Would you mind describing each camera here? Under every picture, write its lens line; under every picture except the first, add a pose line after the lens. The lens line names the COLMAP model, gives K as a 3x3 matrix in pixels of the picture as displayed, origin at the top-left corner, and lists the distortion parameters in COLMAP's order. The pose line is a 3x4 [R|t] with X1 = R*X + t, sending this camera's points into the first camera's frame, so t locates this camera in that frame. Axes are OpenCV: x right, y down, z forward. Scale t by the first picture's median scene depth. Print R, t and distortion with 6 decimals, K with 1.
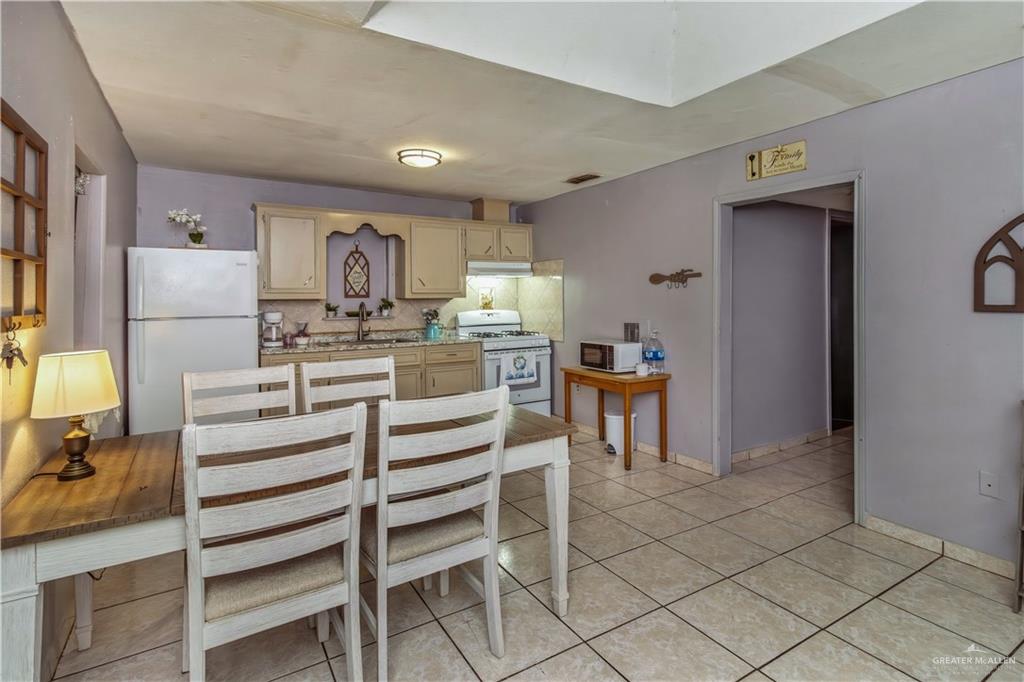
lens RADIAL K [[498.8, 0, 498.8], [0, 498.8, 296.7], [0, 0, 1]] dist [0.001870, 0.000098]
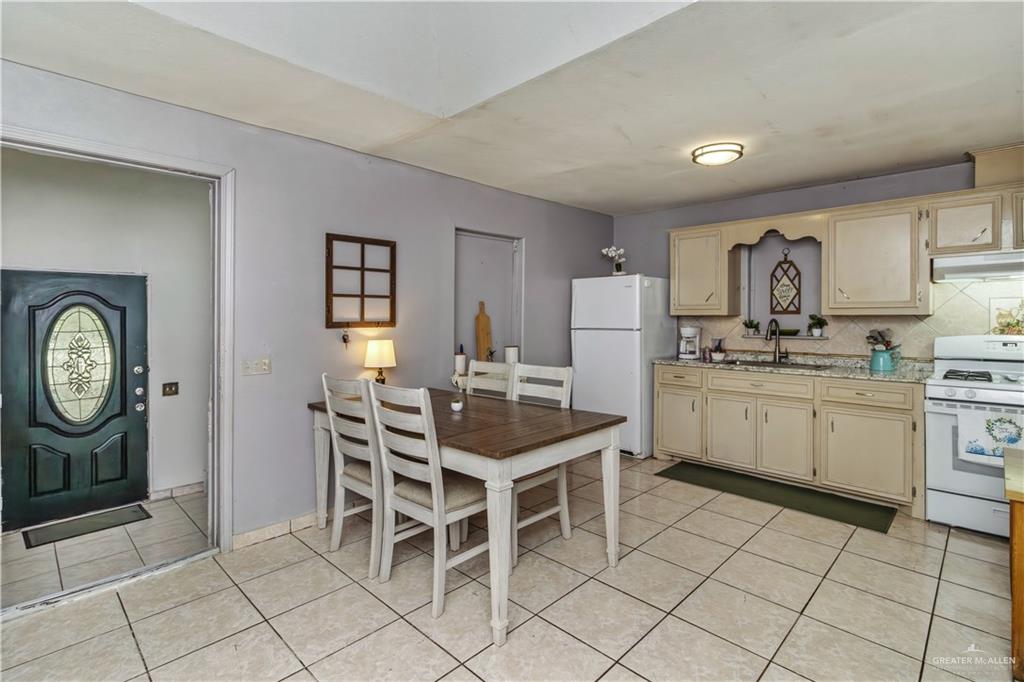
lens RADIAL K [[489.2, 0, 522.0], [0, 489.2, 321.2], [0, 0, 1]] dist [0.005460, 0.000471]
pose [[0.264160, 0.016950, -0.964330, 0.429875], [0.001438, 0.999838, 0.017968, -0.001632], [0.964478, -0.006133, 0.264093, 0.327682]]
